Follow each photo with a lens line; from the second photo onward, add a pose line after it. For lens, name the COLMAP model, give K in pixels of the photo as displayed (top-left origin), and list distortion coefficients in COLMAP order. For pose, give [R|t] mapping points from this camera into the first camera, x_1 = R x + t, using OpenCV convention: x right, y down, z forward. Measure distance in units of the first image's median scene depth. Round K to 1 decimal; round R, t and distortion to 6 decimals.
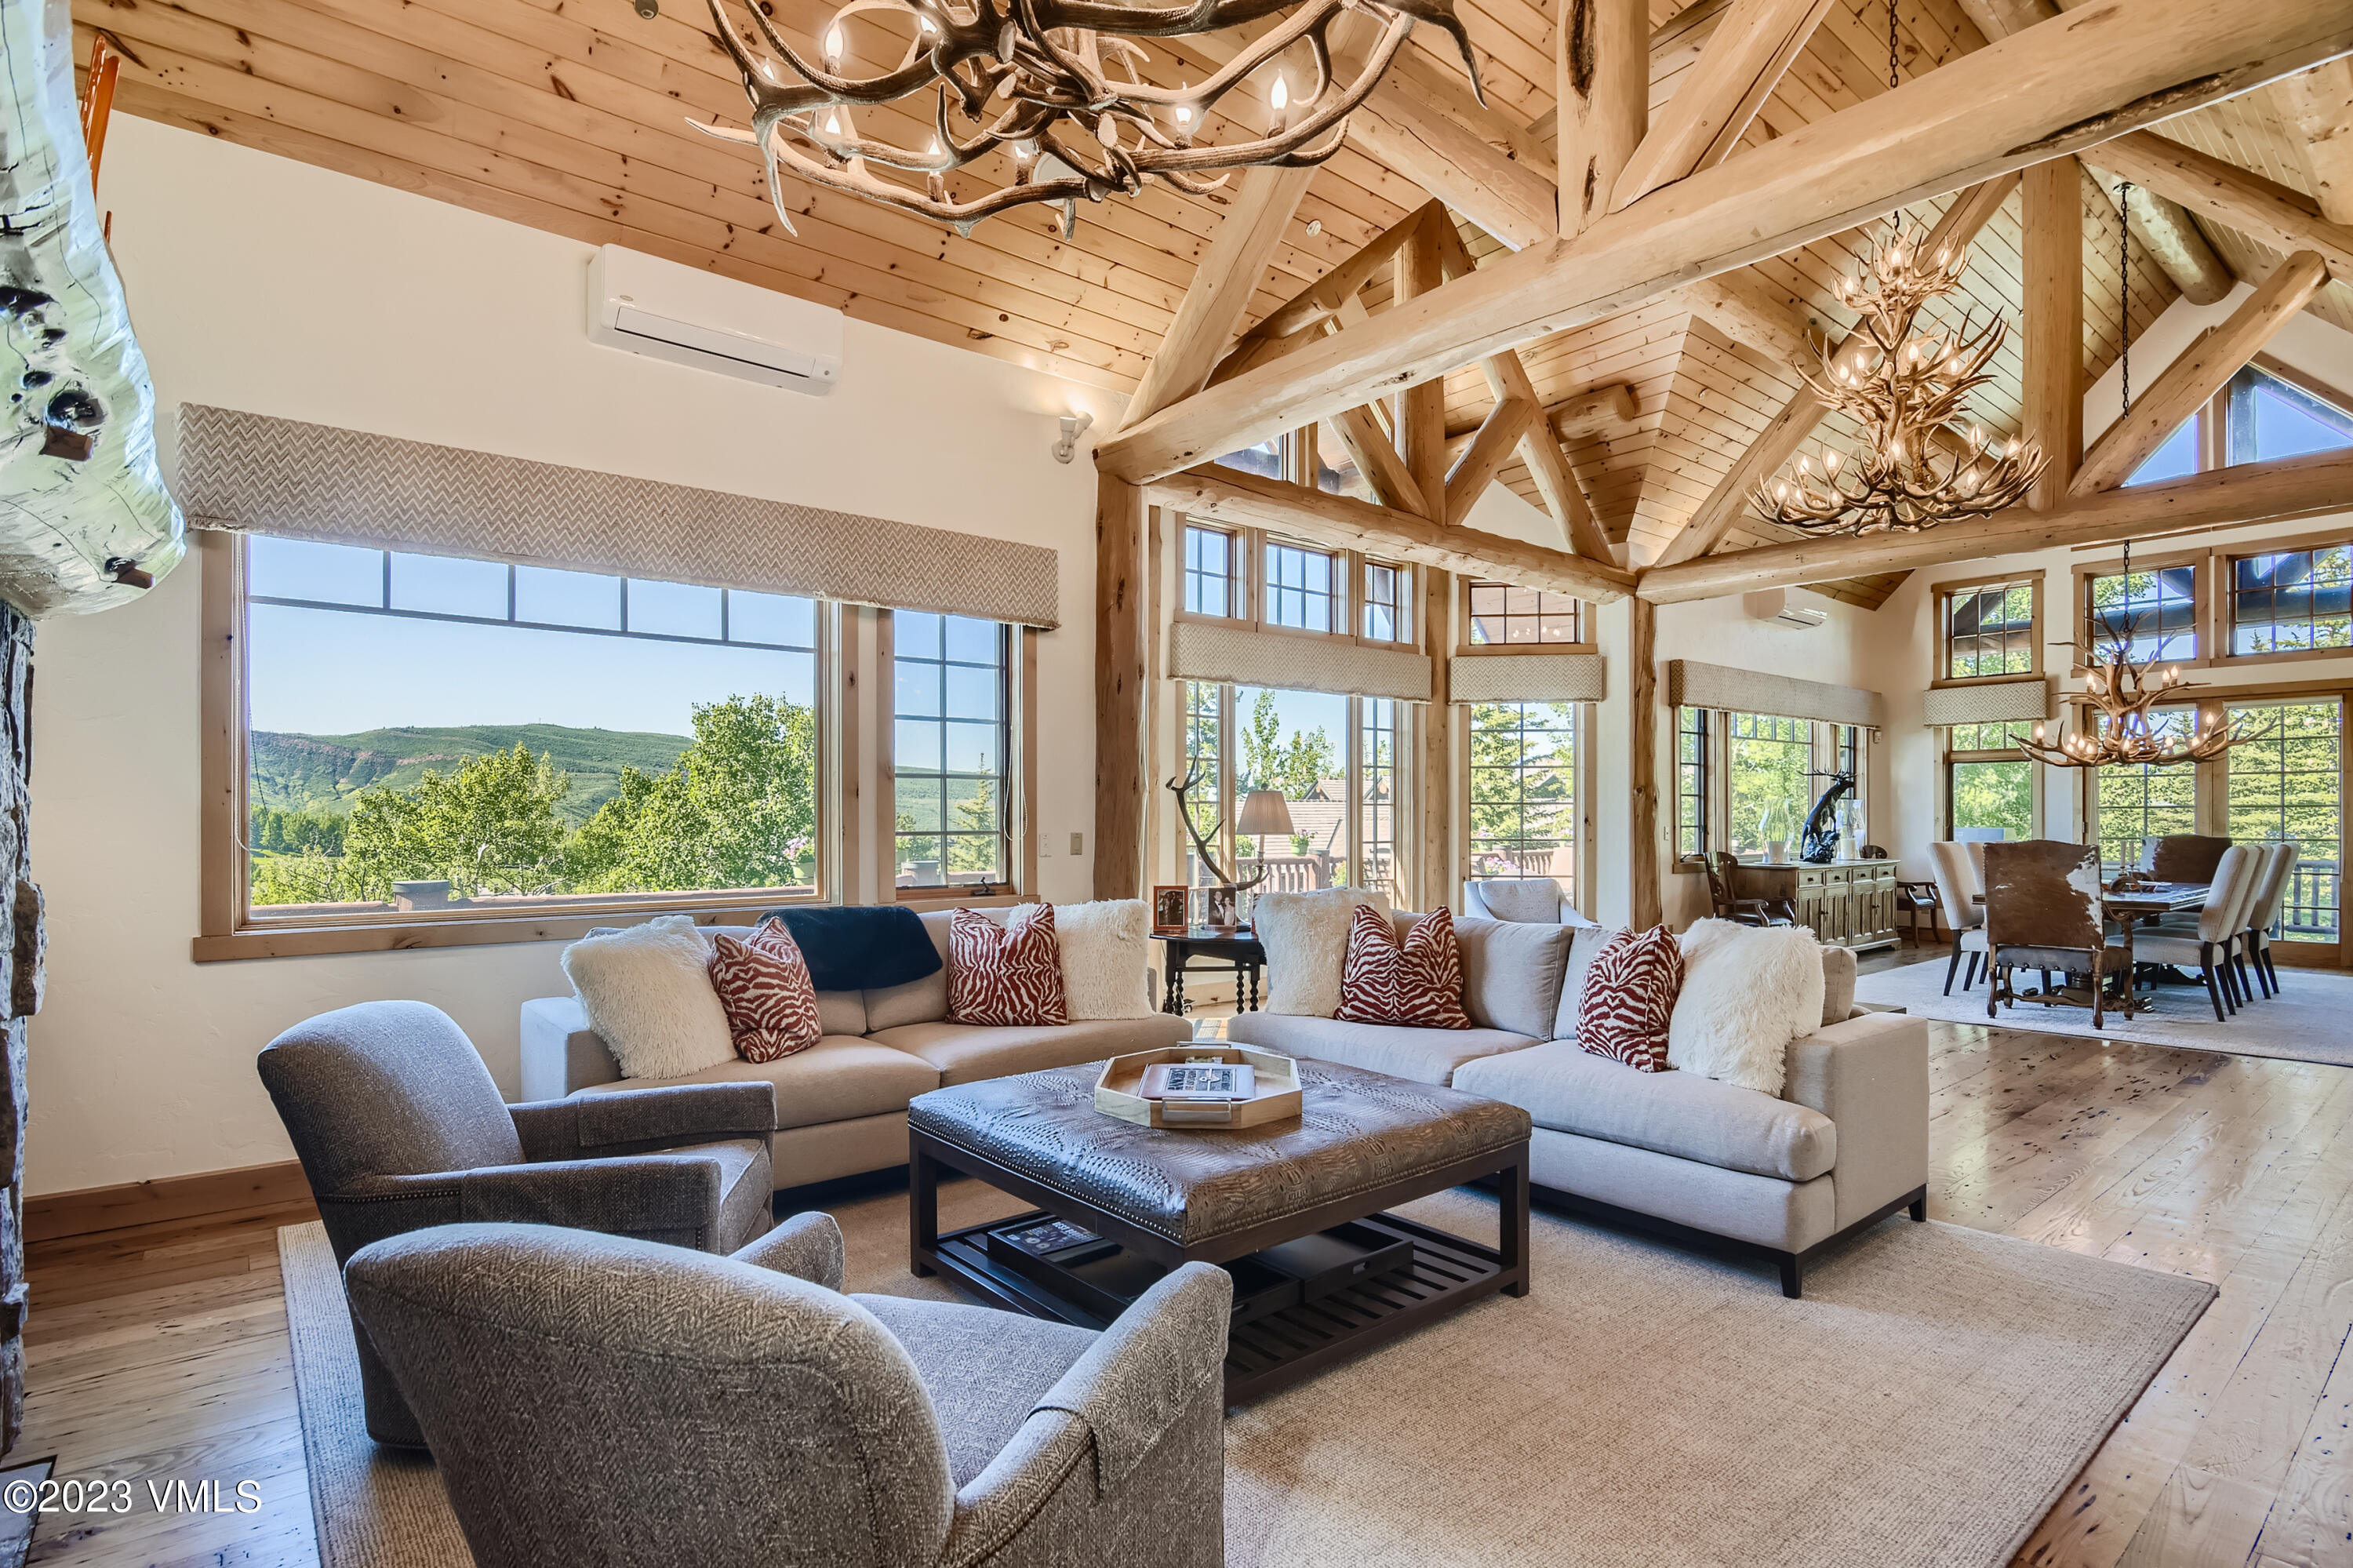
lens RADIAL K [[1156.5, 0, 1182.2], [0, 1156.5, 818.7], [0, 0, 1]] dist [-0.003115, -0.000474]
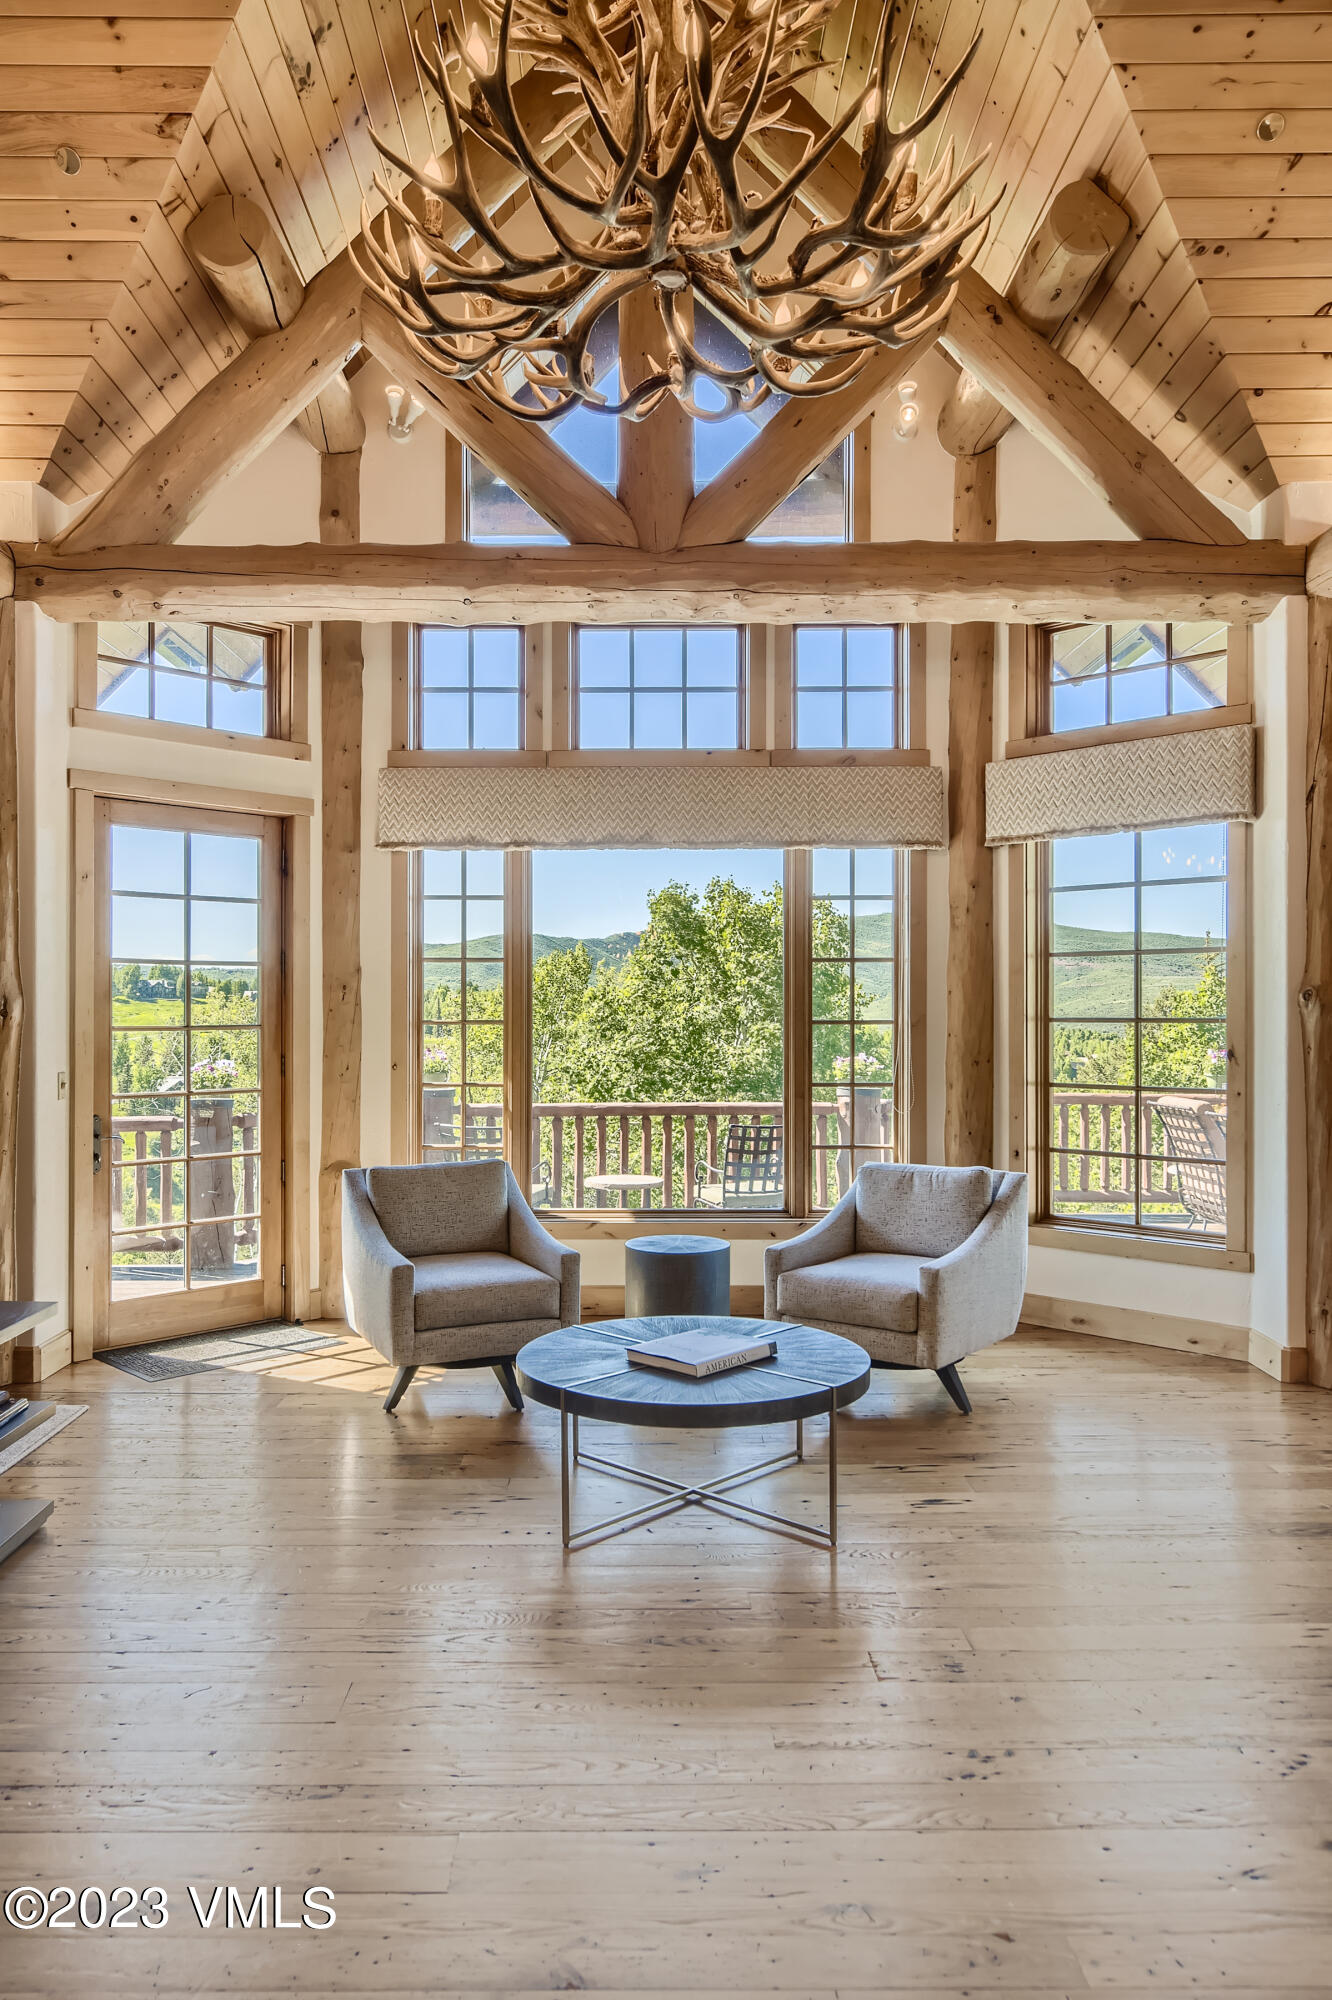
lens RADIAL K [[1373.5, 0, 658.7], [0, 1373.5, 1033.6], [0, 0, 1]] dist [0.006313, 0.002253]
pose [[0.777139, 0.009814, -0.629252, 0.434696], [0.001388, 0.999849, 0.017308, -0.014440], [0.629327, -0.014324, 0.777008, 0.297752]]
